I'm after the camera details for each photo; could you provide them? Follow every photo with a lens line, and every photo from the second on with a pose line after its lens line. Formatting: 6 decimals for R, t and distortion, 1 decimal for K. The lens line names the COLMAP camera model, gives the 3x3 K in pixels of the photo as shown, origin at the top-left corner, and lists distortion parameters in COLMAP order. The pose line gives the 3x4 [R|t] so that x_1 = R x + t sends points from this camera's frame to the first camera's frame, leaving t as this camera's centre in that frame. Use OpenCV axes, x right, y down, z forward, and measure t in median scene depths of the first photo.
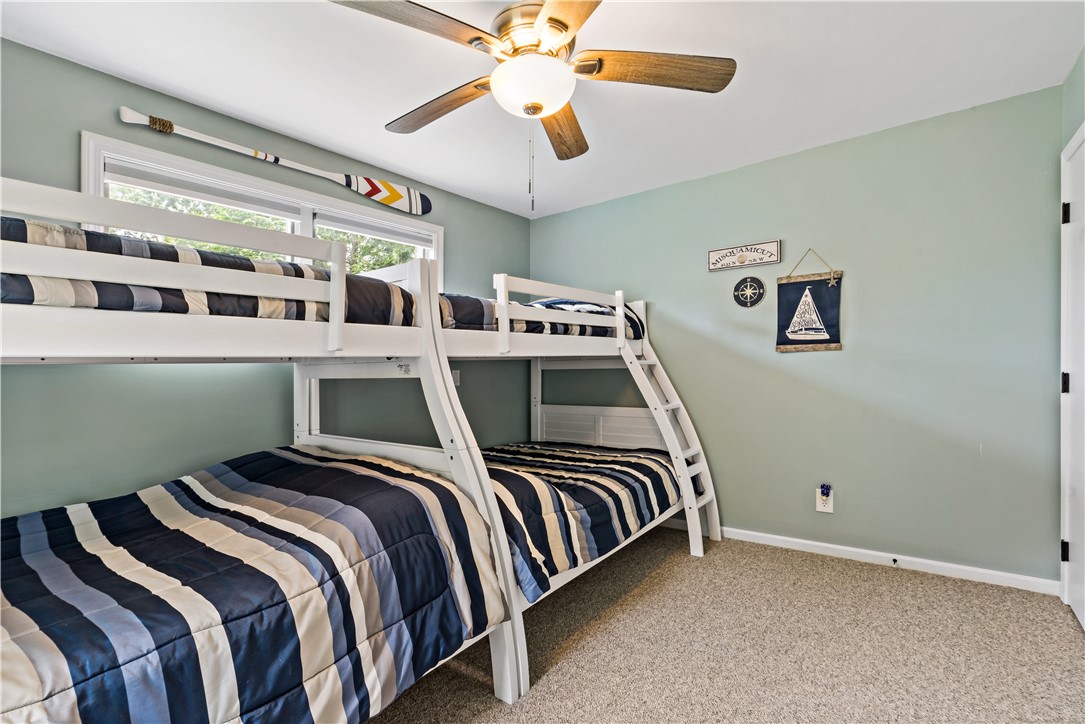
lens RADIAL K [[509.7, 0, 542.5], [0, 509.7, 362.0], [0, 0, 1]] dist [-0.000402, 0.000274]
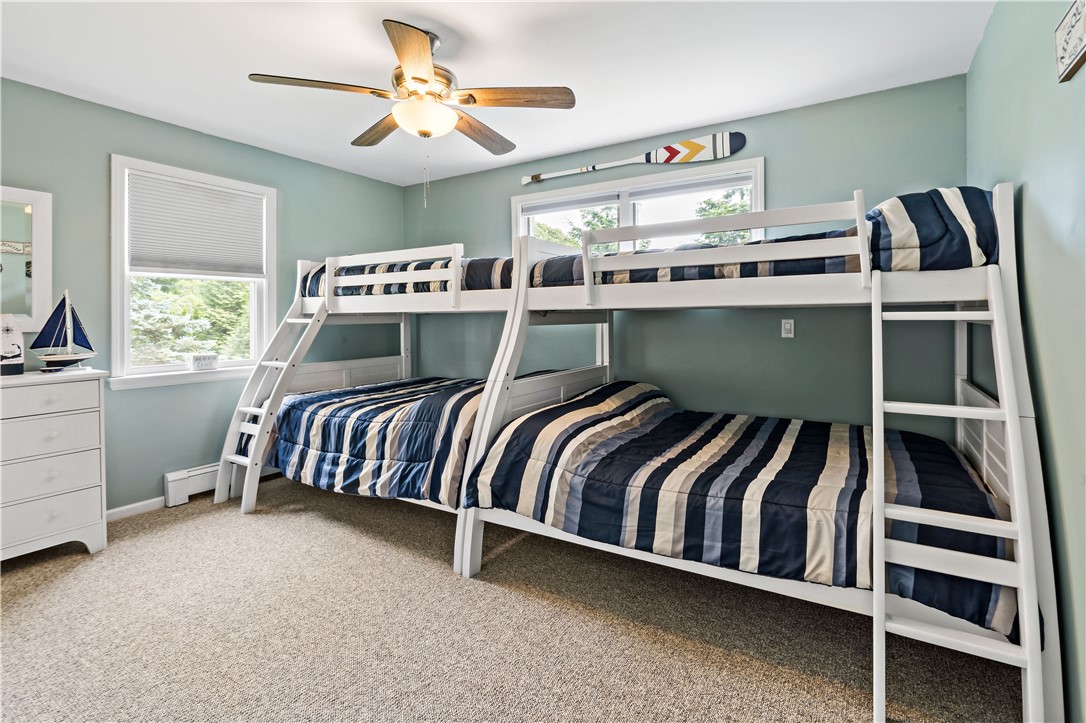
lens RADIAL K [[506.7, 0, 546.0], [0, 506.7, 305.2], [0, 0, 1]] dist [0.001424, 0.000127]
pose [[0.093883, -0.007247, -0.995557, 0.834863], [0.007372, 0.999951, -0.006584, -0.011268], [0.995556, -0.006721, 0.093931, 0.726682]]
